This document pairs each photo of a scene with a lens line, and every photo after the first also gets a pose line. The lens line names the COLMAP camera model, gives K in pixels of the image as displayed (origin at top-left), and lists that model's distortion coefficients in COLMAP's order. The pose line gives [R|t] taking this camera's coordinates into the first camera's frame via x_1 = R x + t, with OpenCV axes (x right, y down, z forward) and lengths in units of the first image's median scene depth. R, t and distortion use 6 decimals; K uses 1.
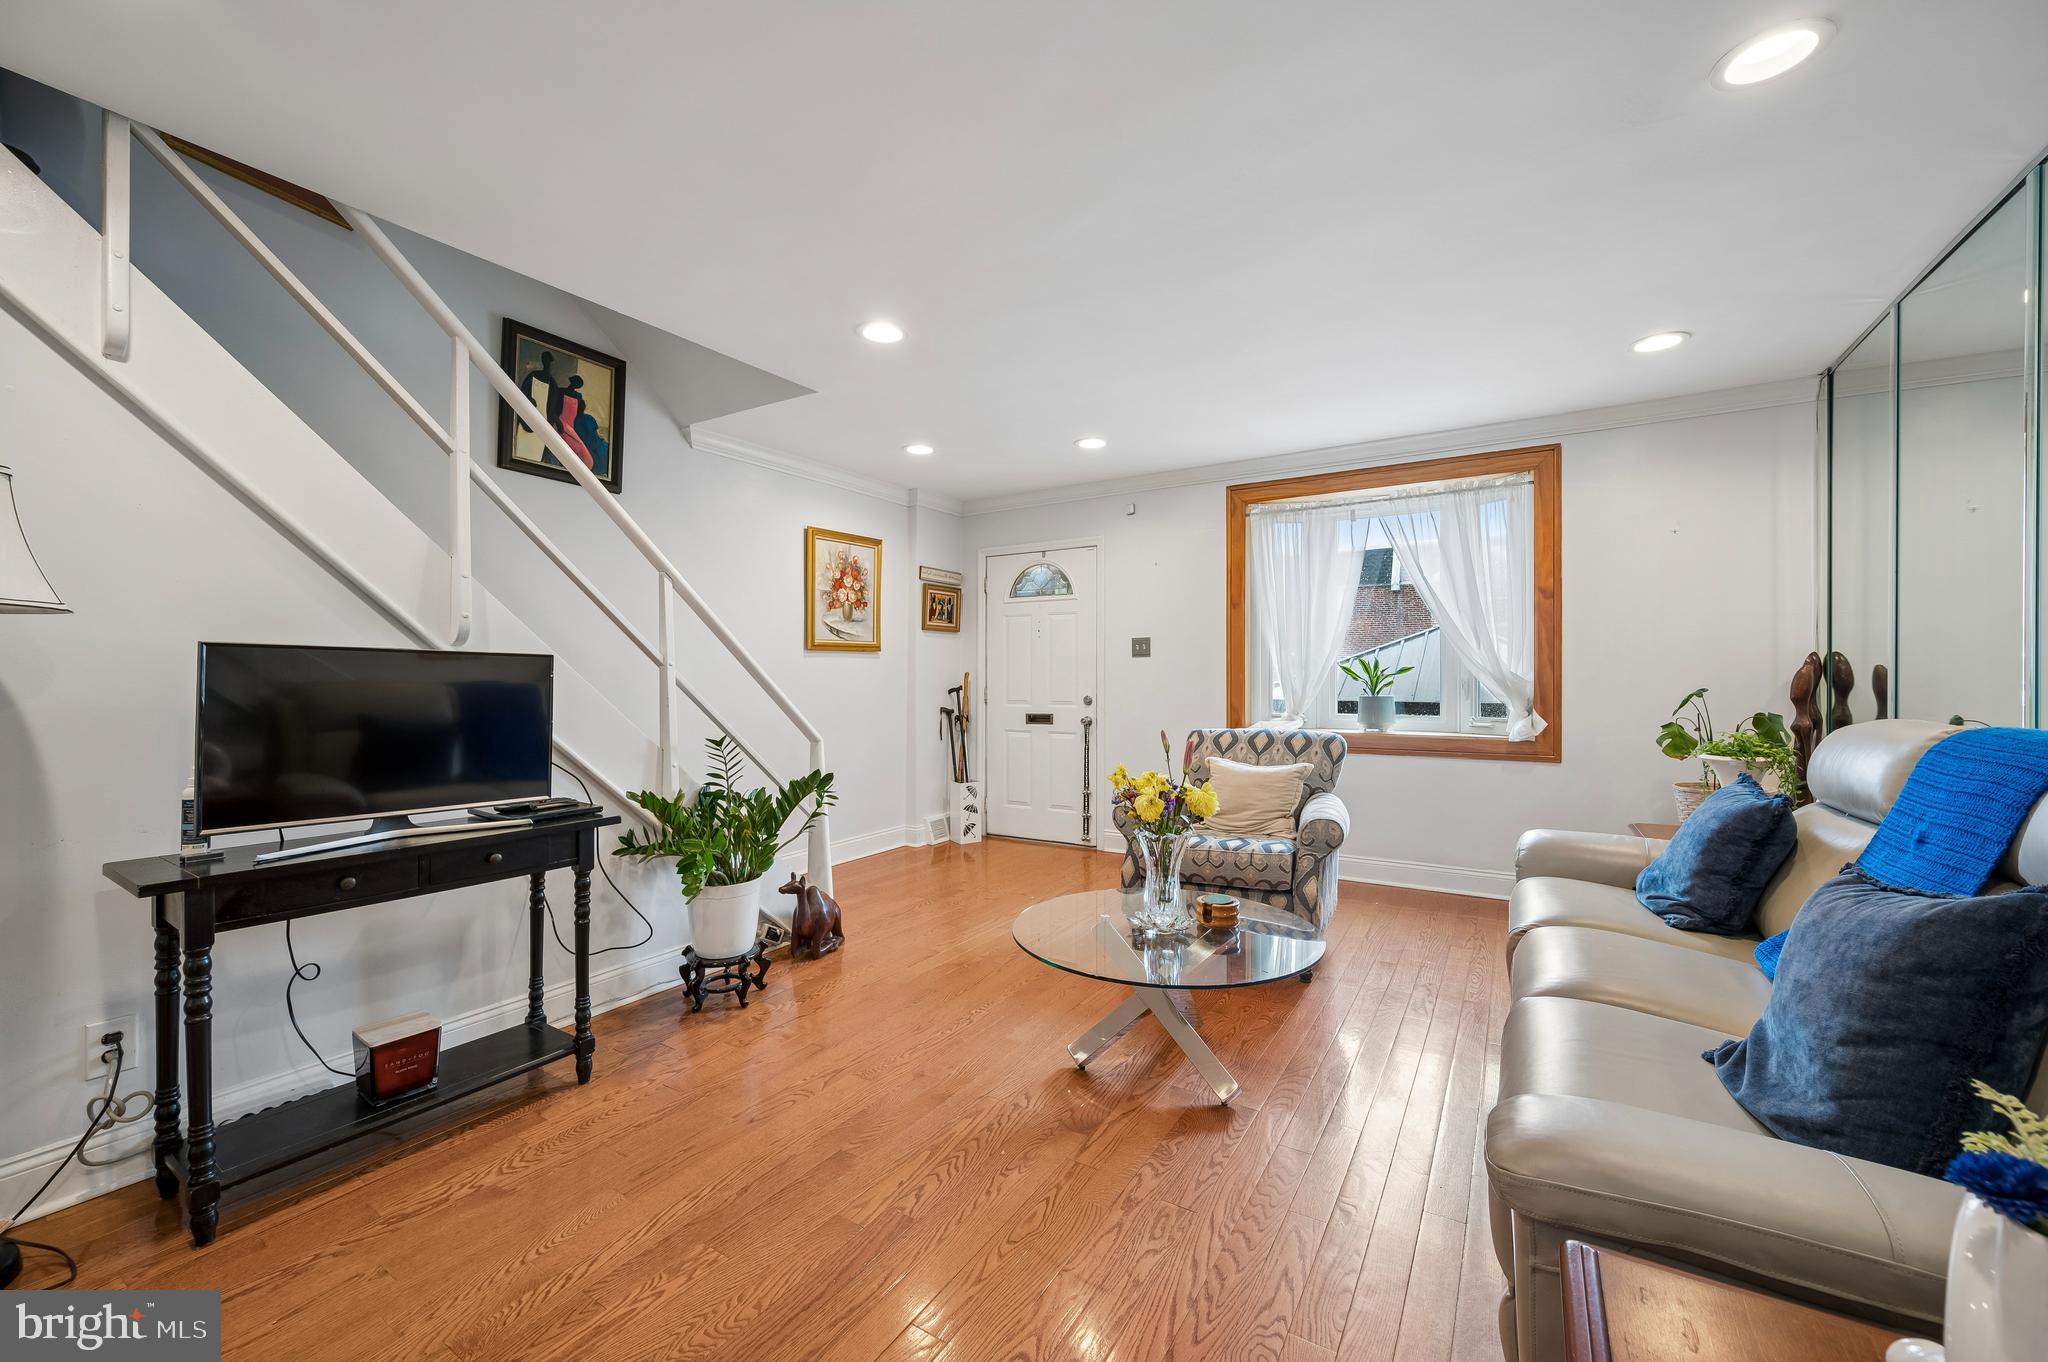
lens RADIAL K [[803.2, 0, 1024.9], [0, 803.2, 674.9], [0, 0, 1]] dist [0.001460, -0.000817]
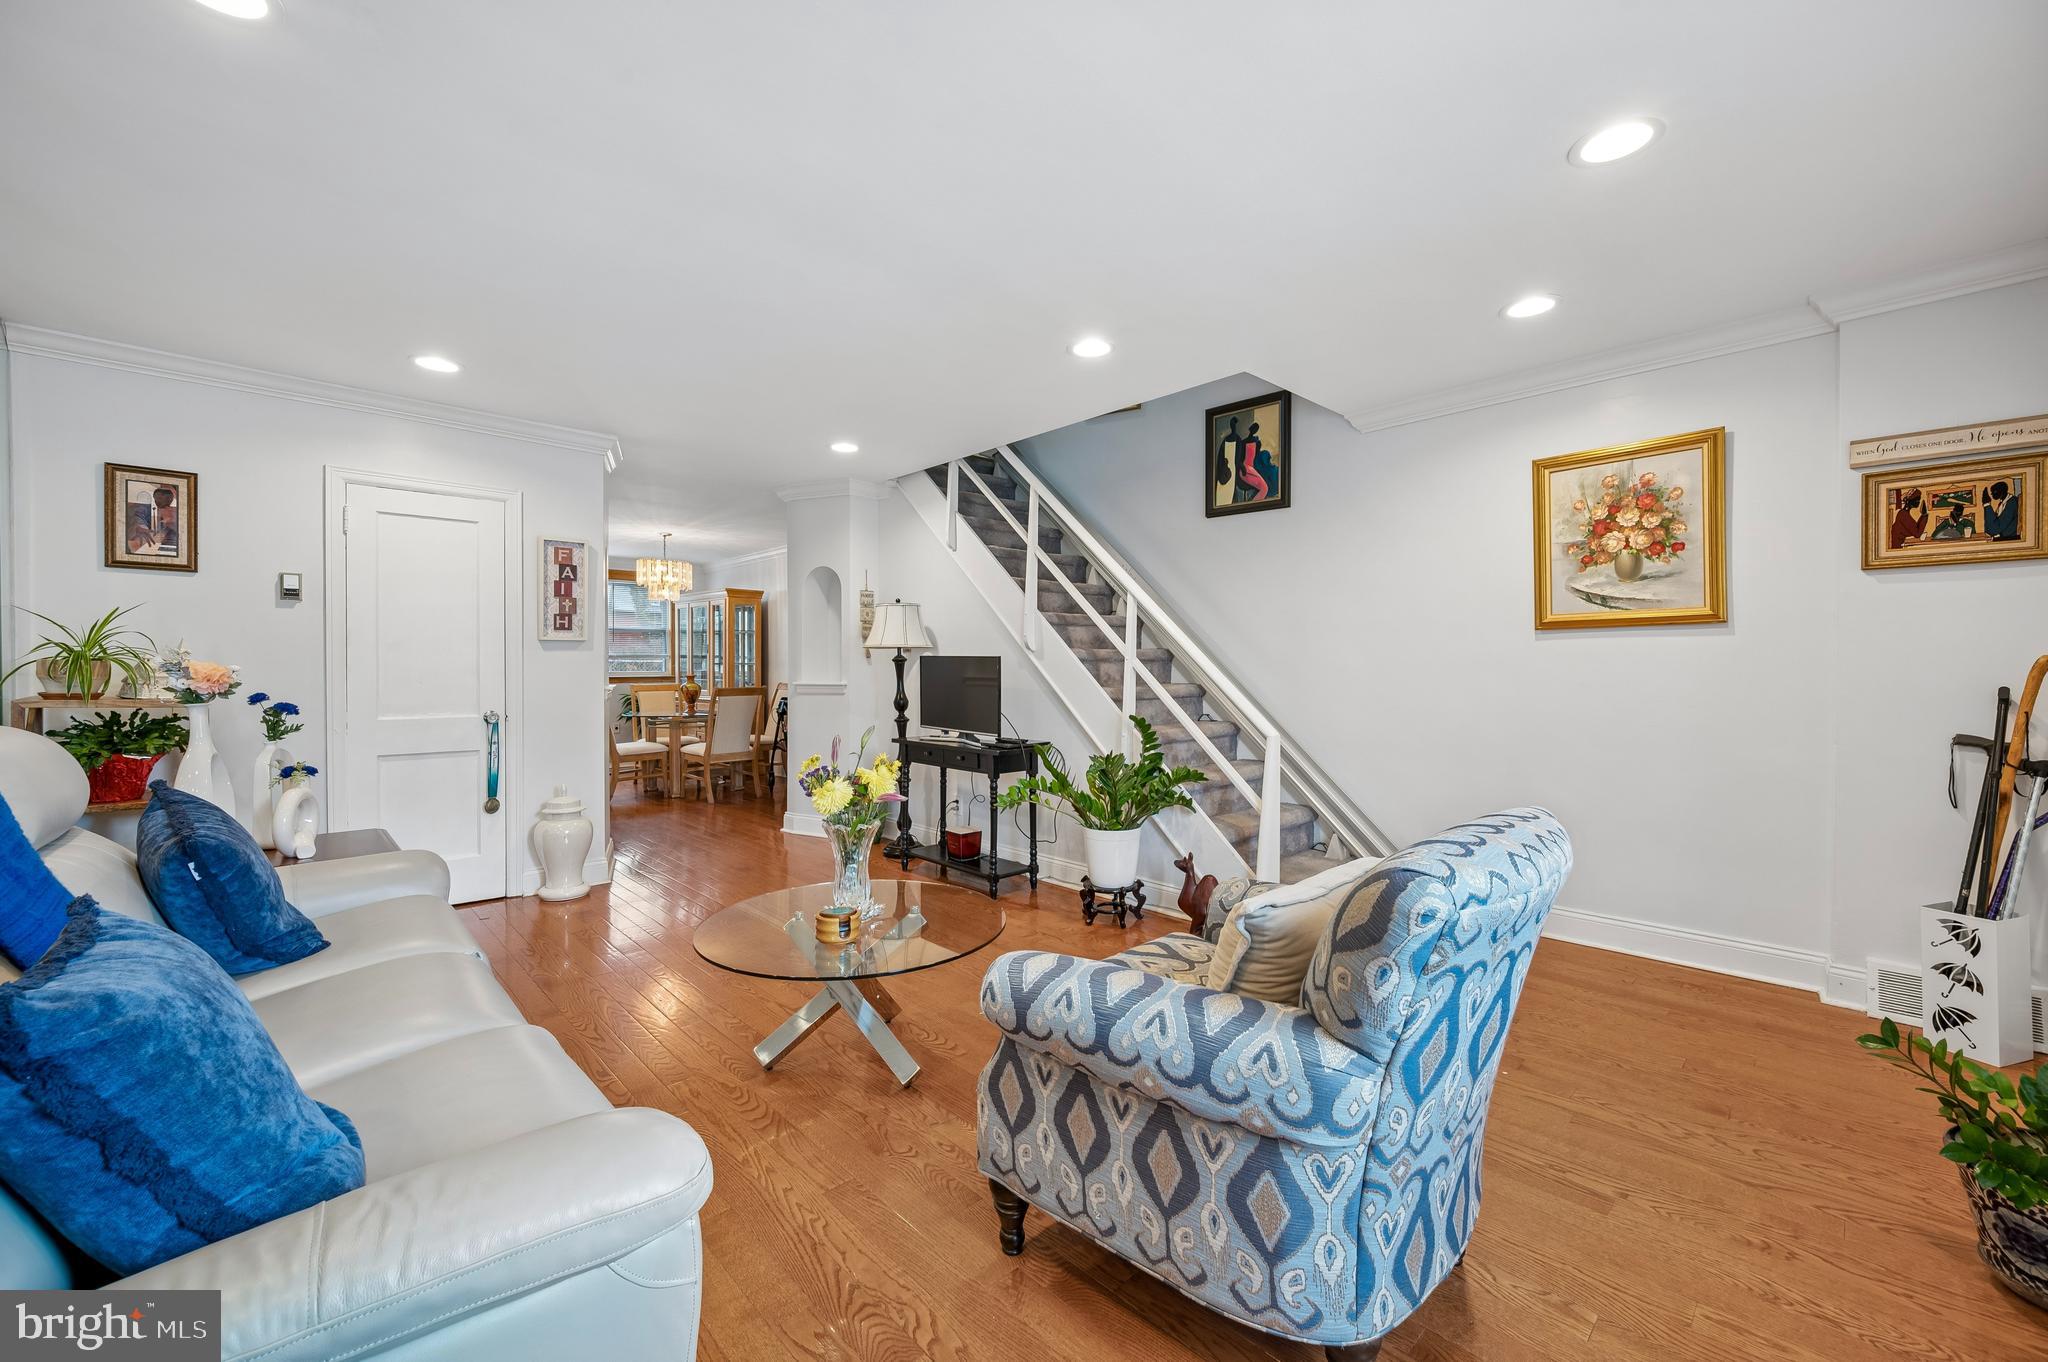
lens RADIAL K [[827.4, 0, 1030.3], [0, 827.4, 673.2], [0, 0, 1]] dist [-0.001405, -0.000083]
pose [[-0.260695, 0.010638, -0.965363, 0.560722], [0.007808, 0.999930, 0.008911, -0.002460], [0.965390, -0.005214, -0.260759, 0.735346]]
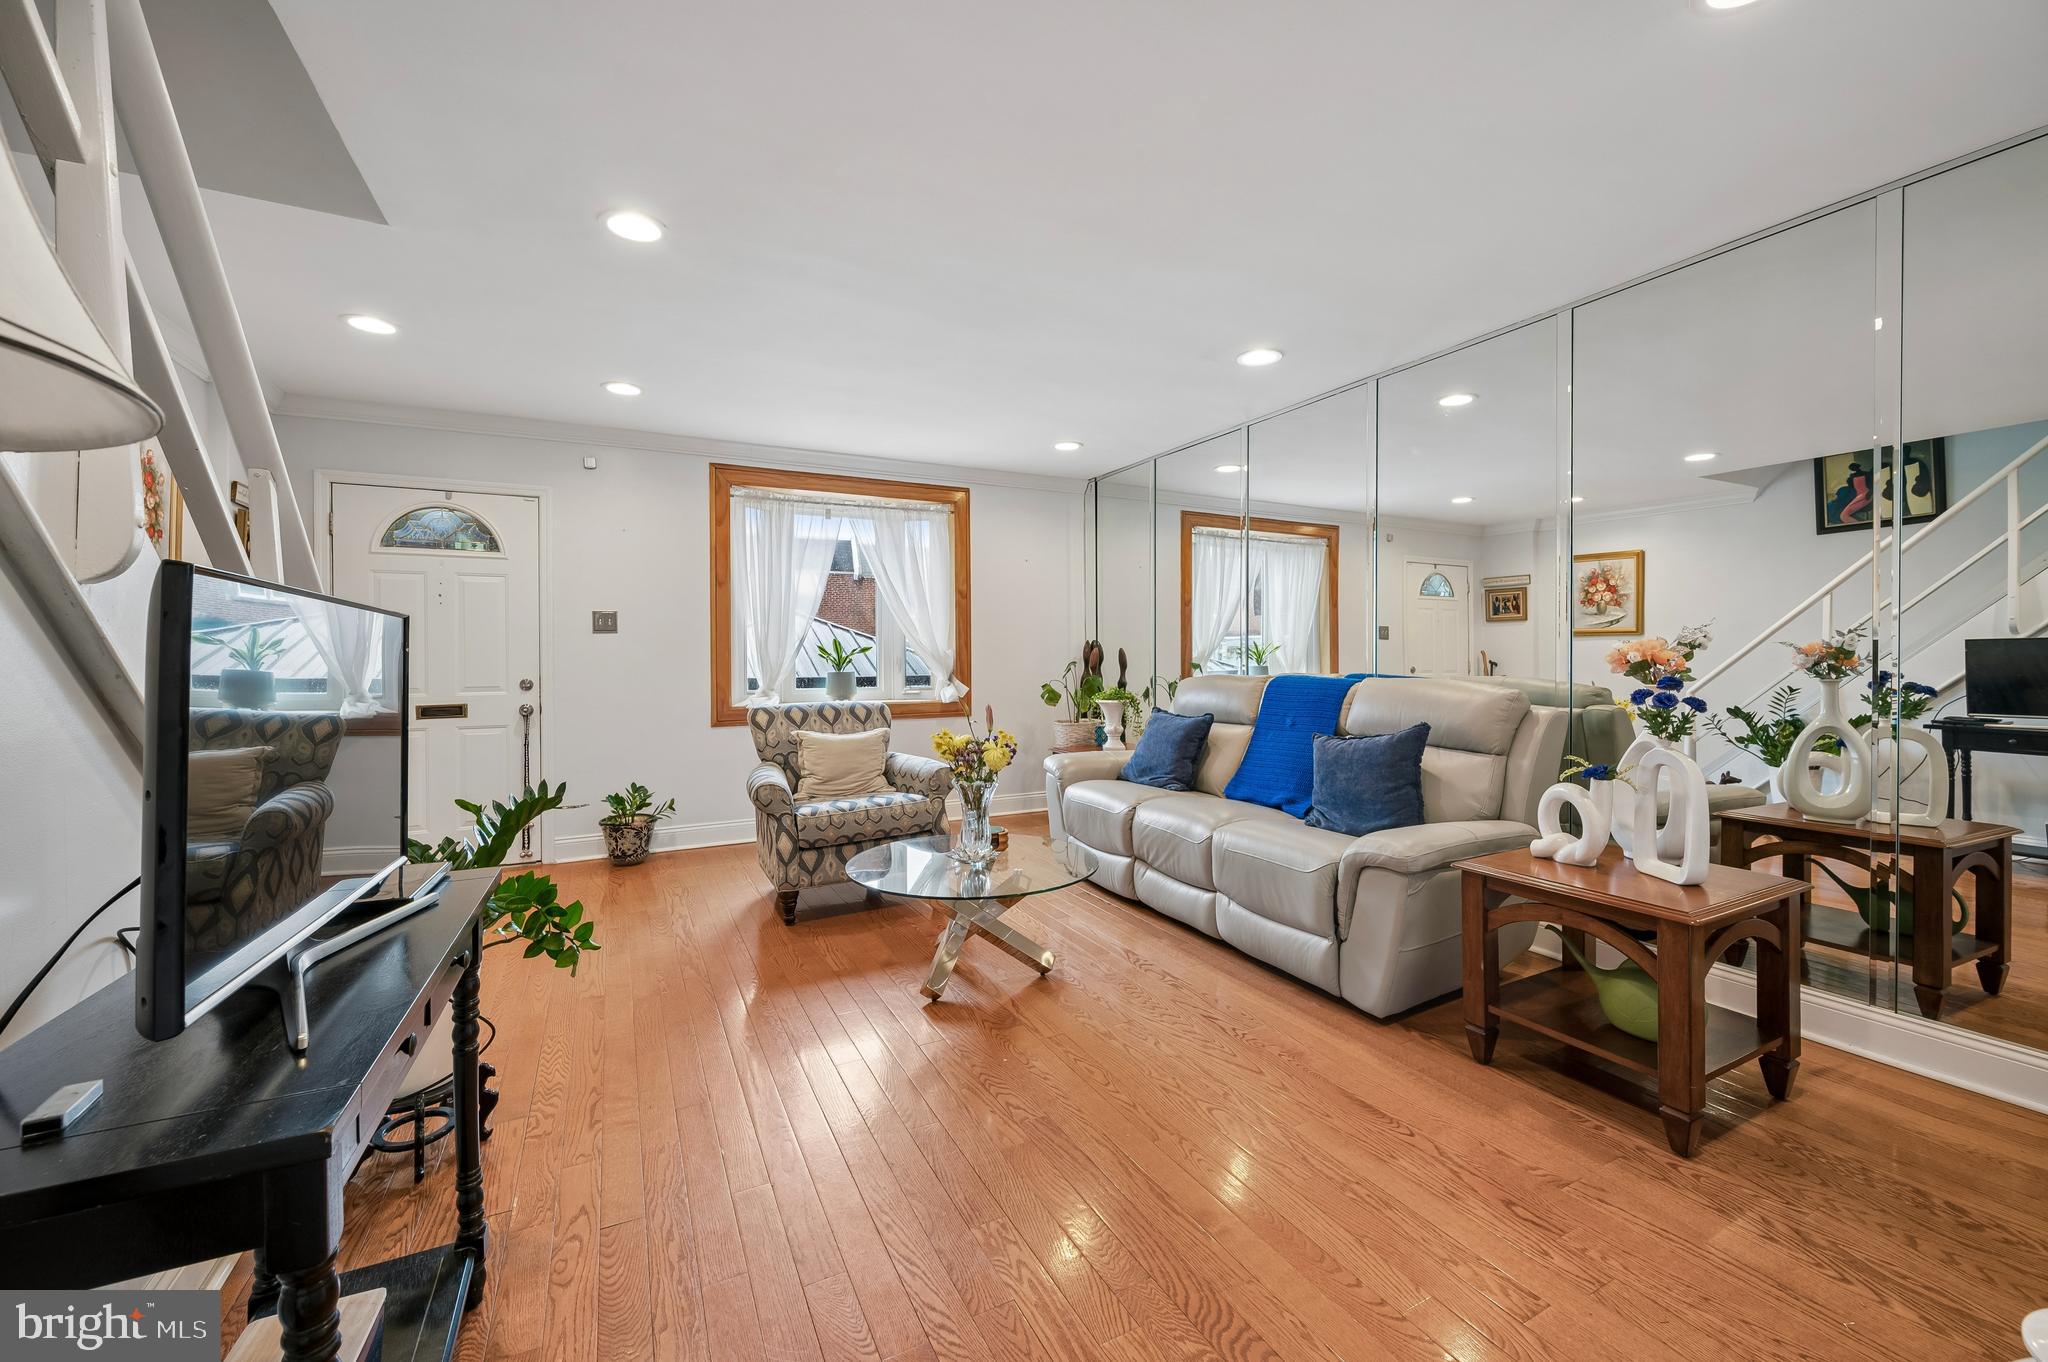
lens RADIAL K [[803.2, 0, 1034.4], [0, 803.2, 671.4], [0, 0, 1]] dist [0.001460, -0.000817]
pose [[0.505094, -0.019137, 0.862852, -0.409778], [0.000281, 0.999758, 0.022009, 0.000356], [-0.863064, -0.010874, 0.504977, 0.156480]]
